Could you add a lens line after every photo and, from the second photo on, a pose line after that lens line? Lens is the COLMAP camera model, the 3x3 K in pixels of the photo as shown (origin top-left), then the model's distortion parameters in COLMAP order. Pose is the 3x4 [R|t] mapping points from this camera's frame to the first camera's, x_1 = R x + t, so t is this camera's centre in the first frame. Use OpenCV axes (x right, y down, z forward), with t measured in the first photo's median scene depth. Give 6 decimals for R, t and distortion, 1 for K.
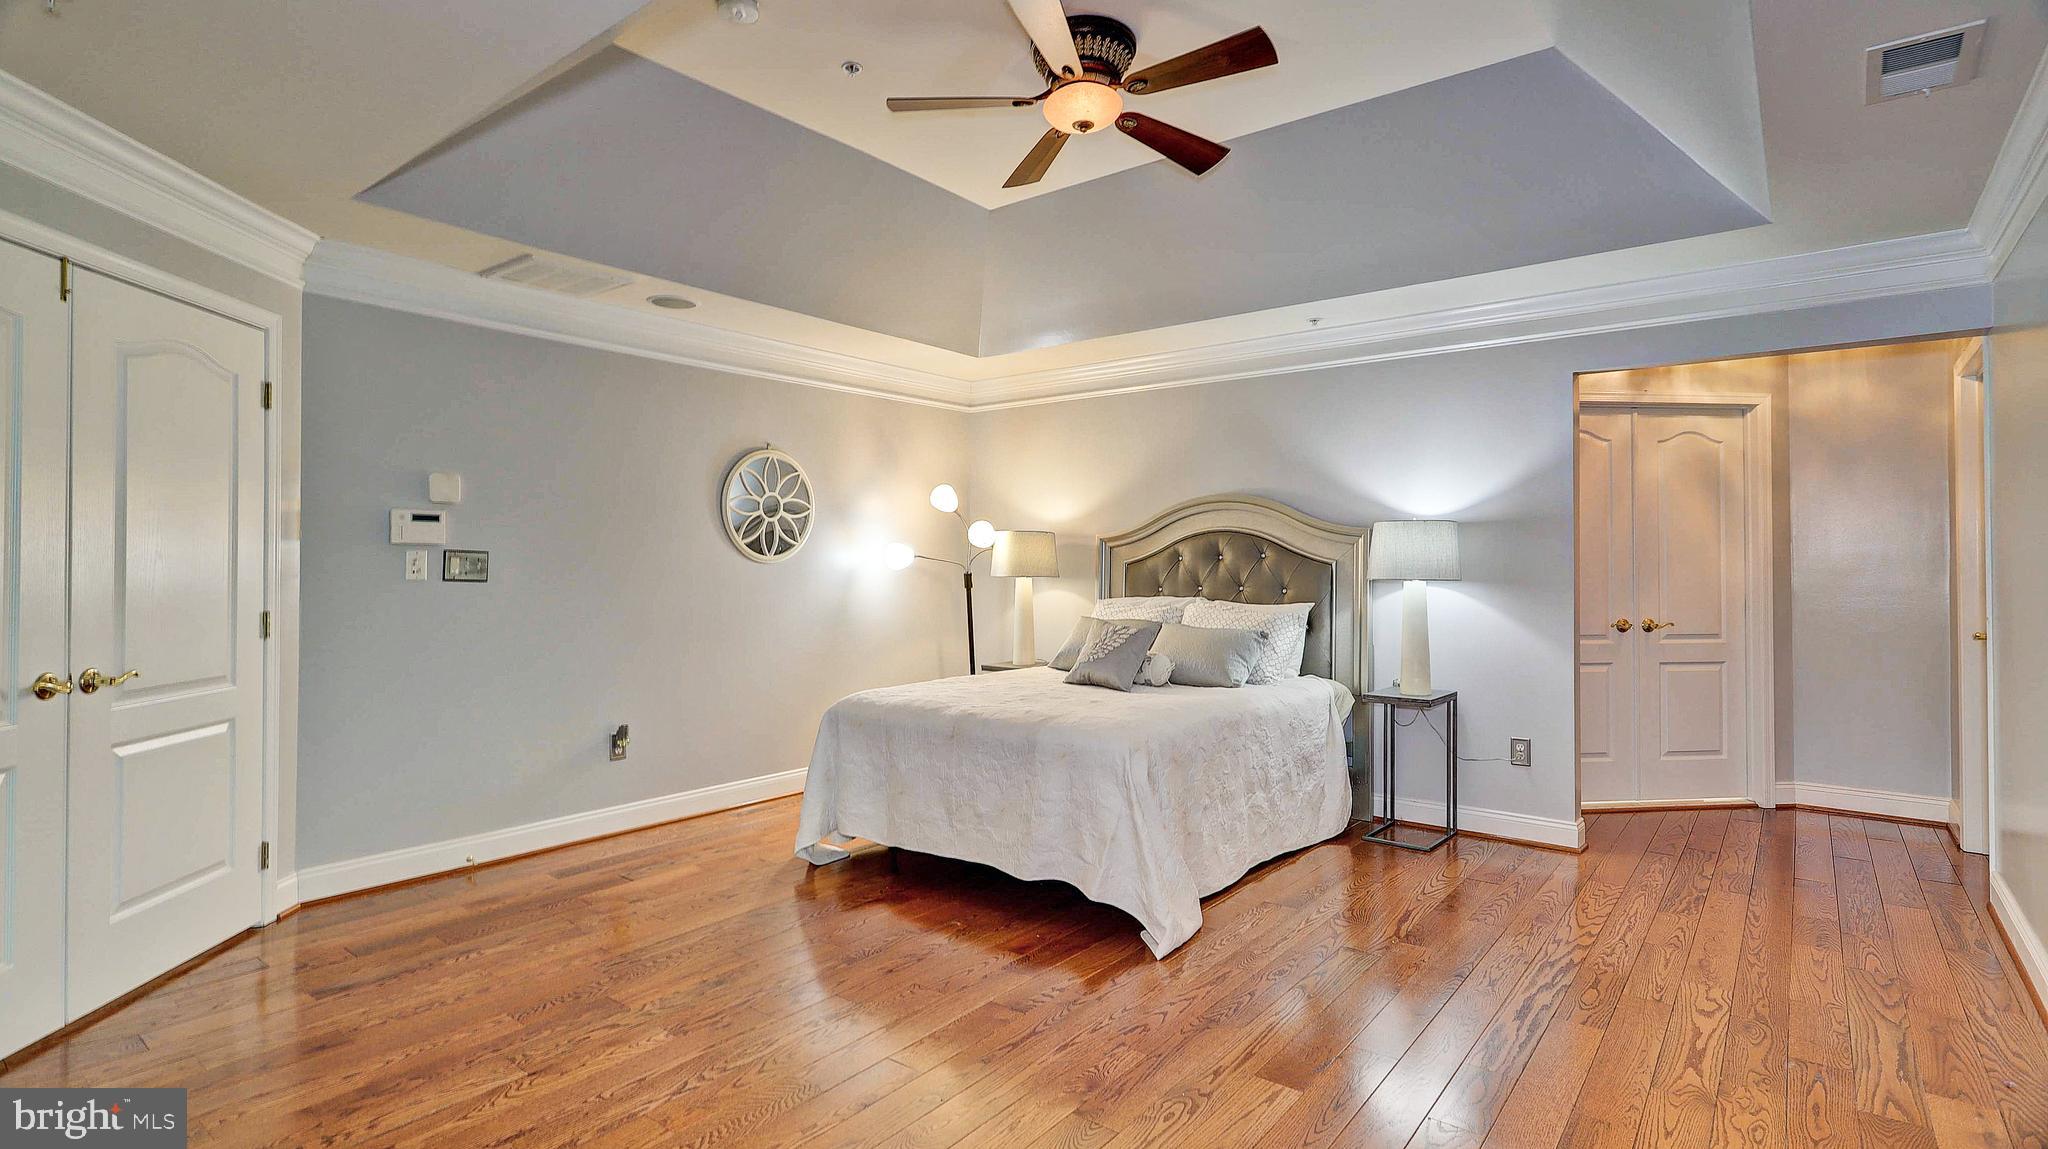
lens RADIAL K [[999.1, 0, 1039.1], [0, 999.1, 561.2], [0, 0, 1]] dist [-0.000899, 0.000083]
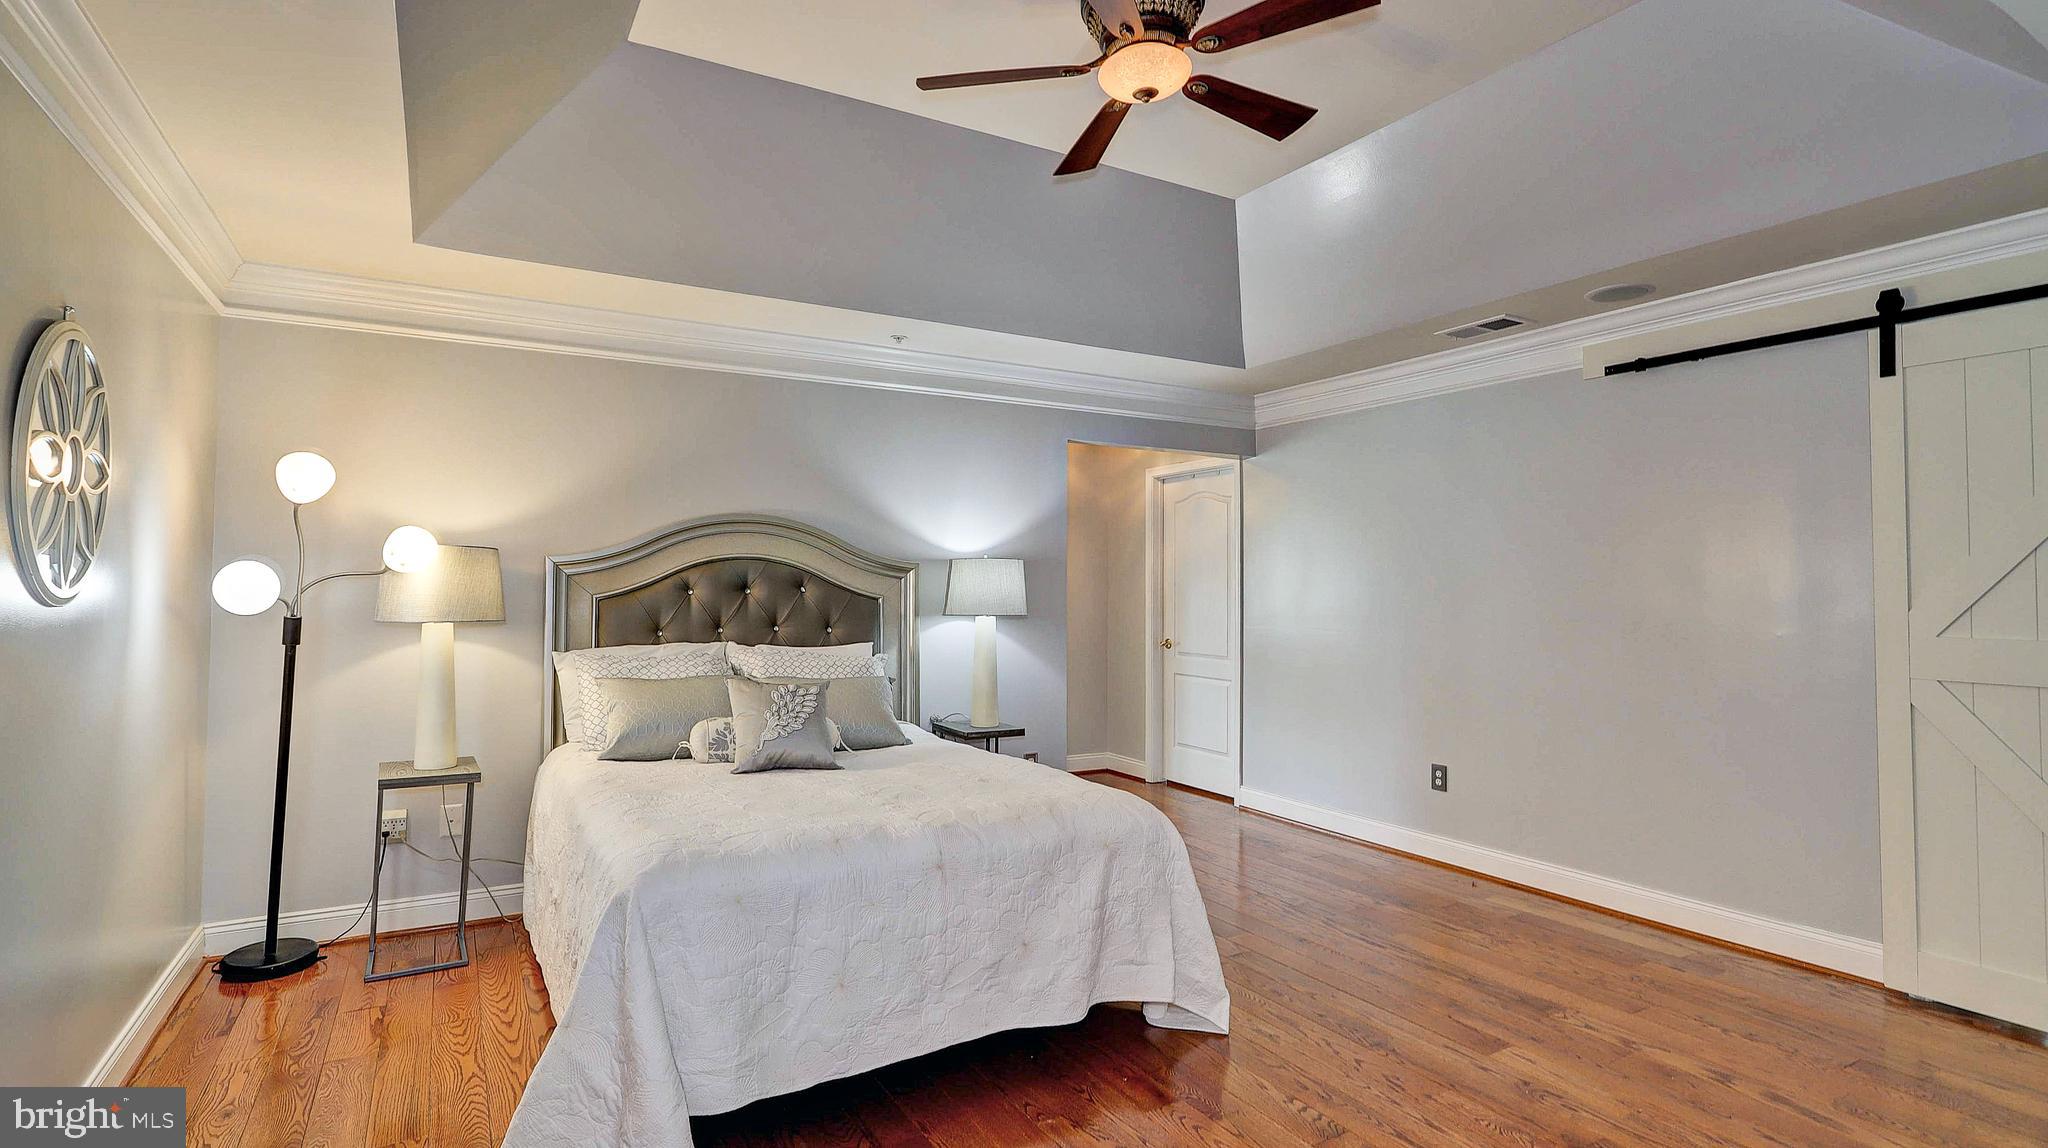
lens RADIAL K [[999.1, 0, 1039.1], [0, 999.1, 560.7], [0, 0, 1]] dist [-0.000899, 0.000083]
pose [[0.371970, 0.025098, 0.927905, -0.508569], [-0.009904, 0.999685, -0.023069, -0.012771], [-0.928192, -0.000609, 0.372101, 0.501245]]
